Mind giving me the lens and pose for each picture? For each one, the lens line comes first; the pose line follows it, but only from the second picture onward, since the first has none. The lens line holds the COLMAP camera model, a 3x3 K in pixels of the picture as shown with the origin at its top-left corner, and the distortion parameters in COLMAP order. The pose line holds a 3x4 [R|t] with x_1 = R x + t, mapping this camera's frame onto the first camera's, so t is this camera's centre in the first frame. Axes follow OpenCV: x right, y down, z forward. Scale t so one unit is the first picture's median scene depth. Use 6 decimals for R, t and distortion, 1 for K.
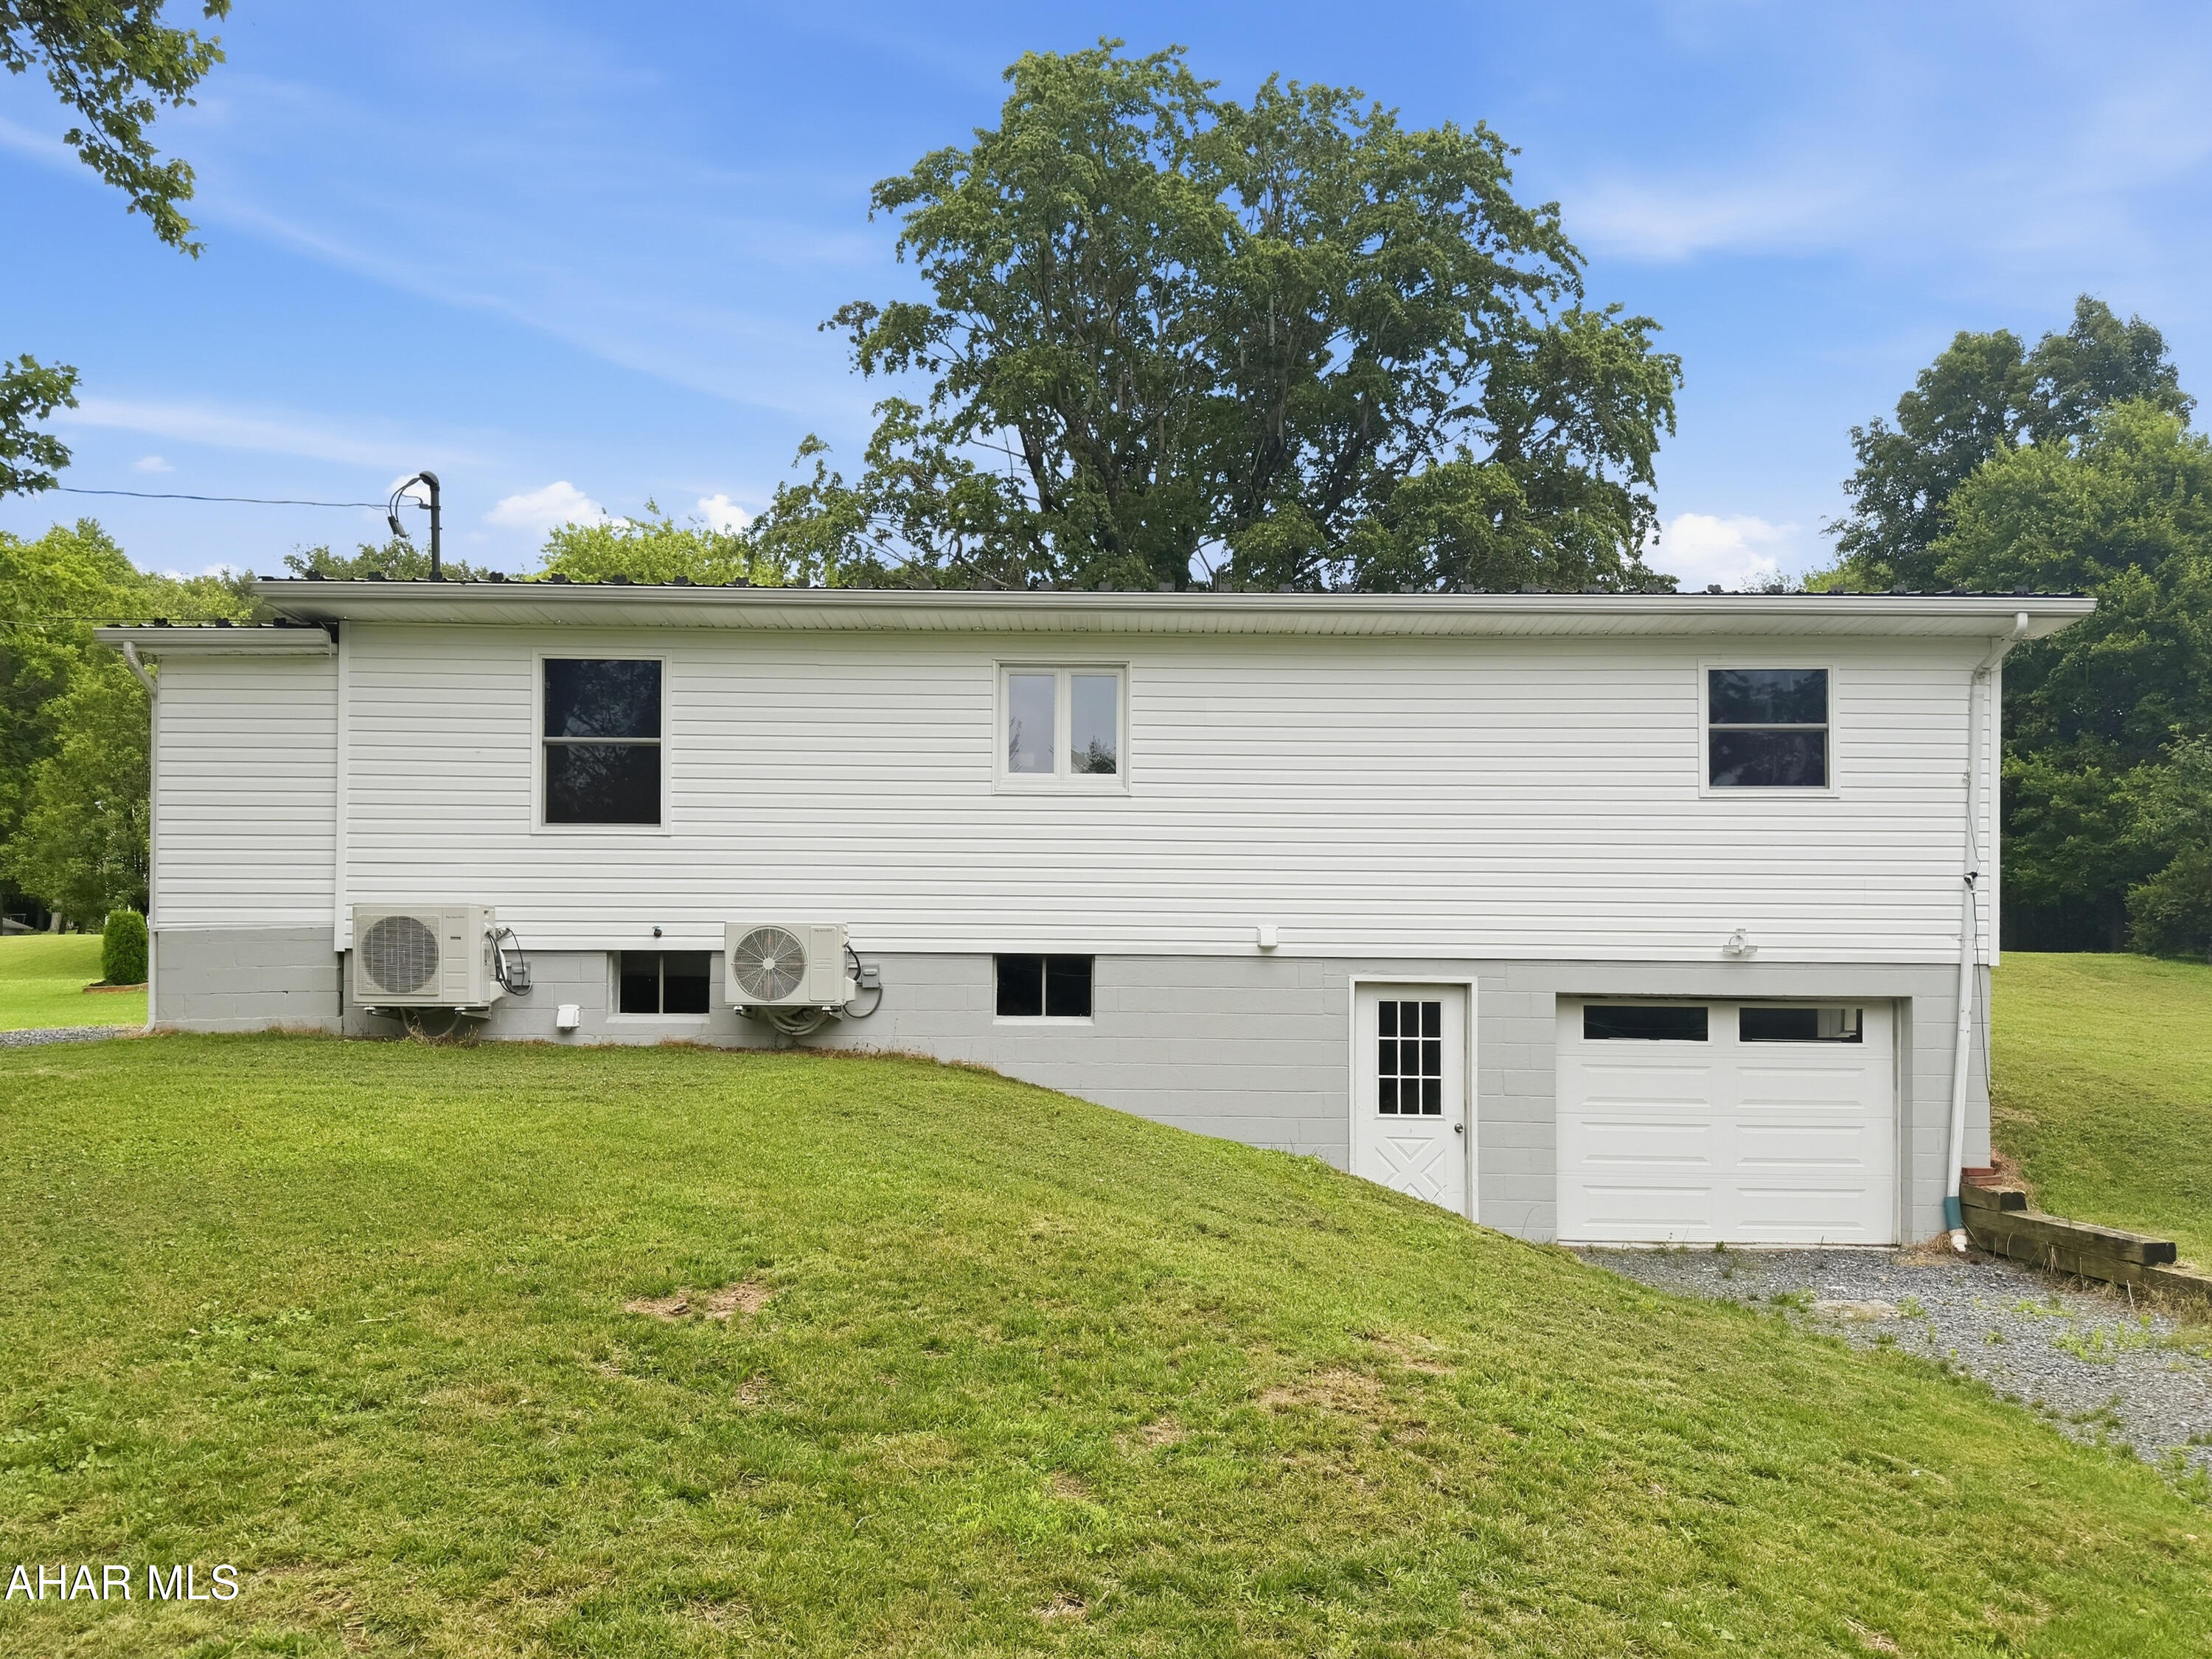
lens RADIAL K [[1690.2, 0, 1107.9], [0, 1690.2, 981.8], [0, 0, 1]] dist [0.026862, -0.003429]
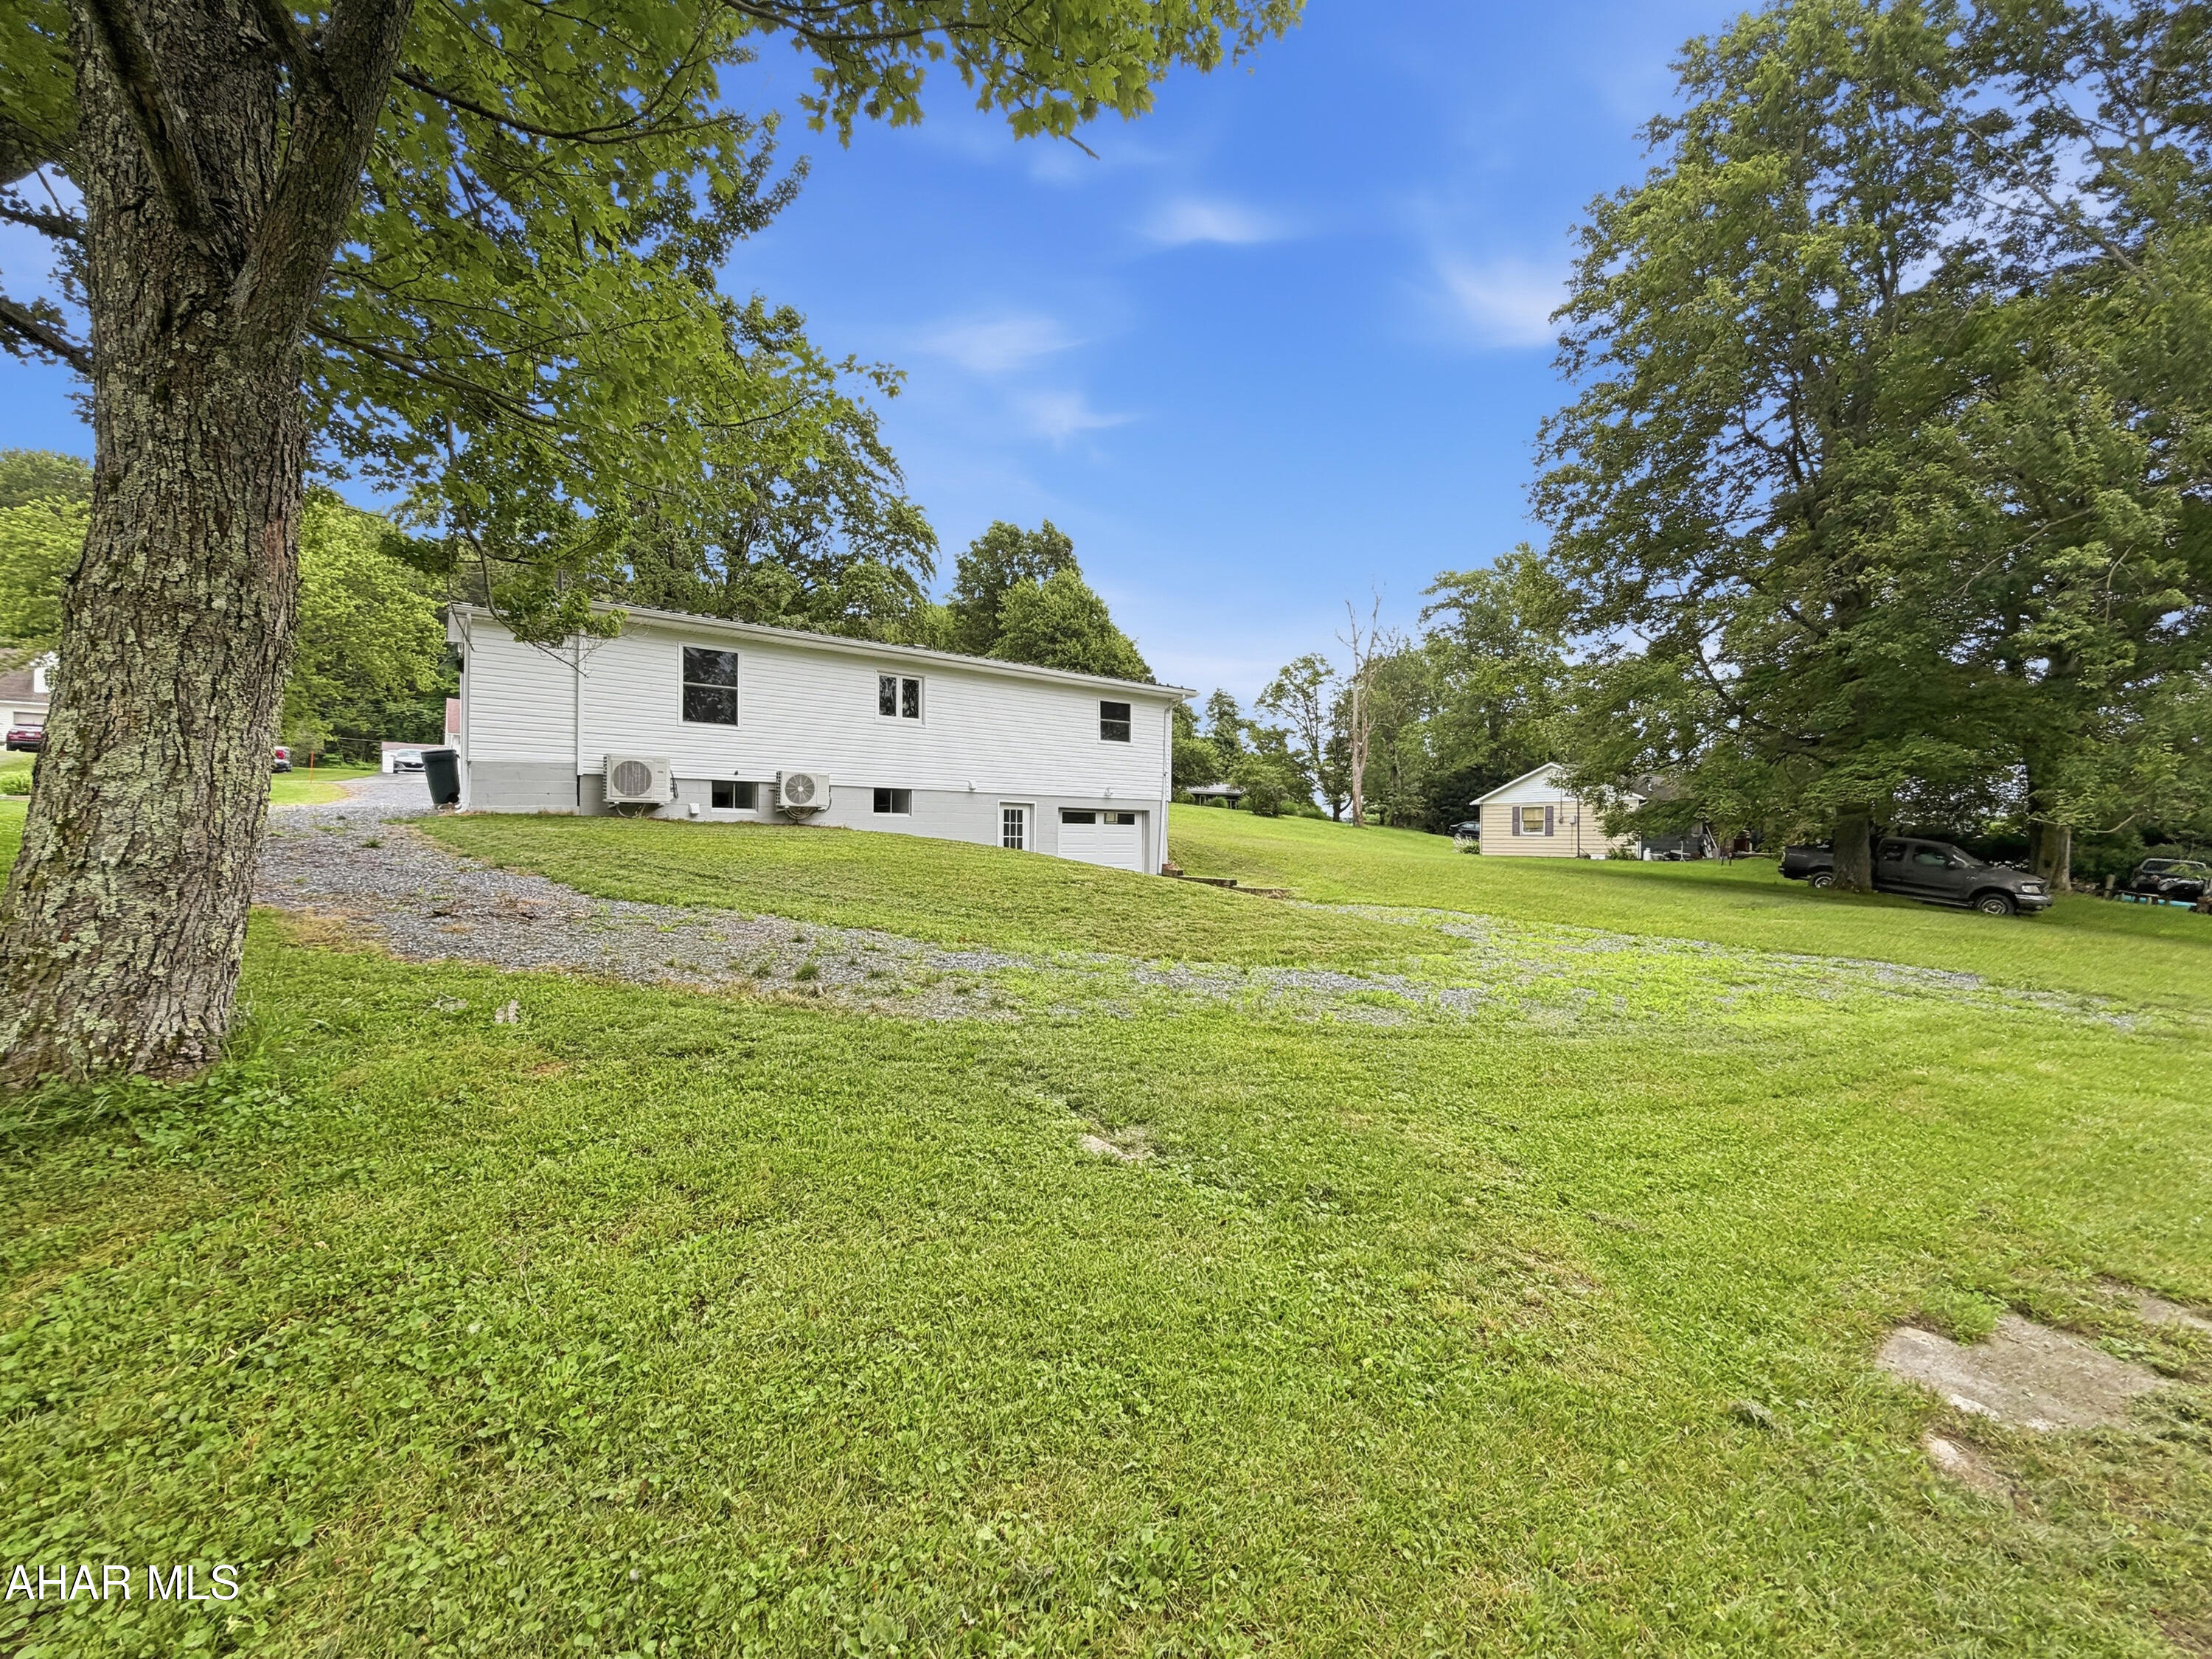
lens RADIAL K [[892.0, 0, 1089.7], [0, 892.0, 821.0], [0, 0, 1]] dist [-0.000707, -0.000118]
pose [[0.800058, 0.011261, 0.599816, -0.603333], [-0.026495, 0.999512, 0.016575, 0.002887], [-0.599337, -0.029153, 0.799966, -0.252178]]
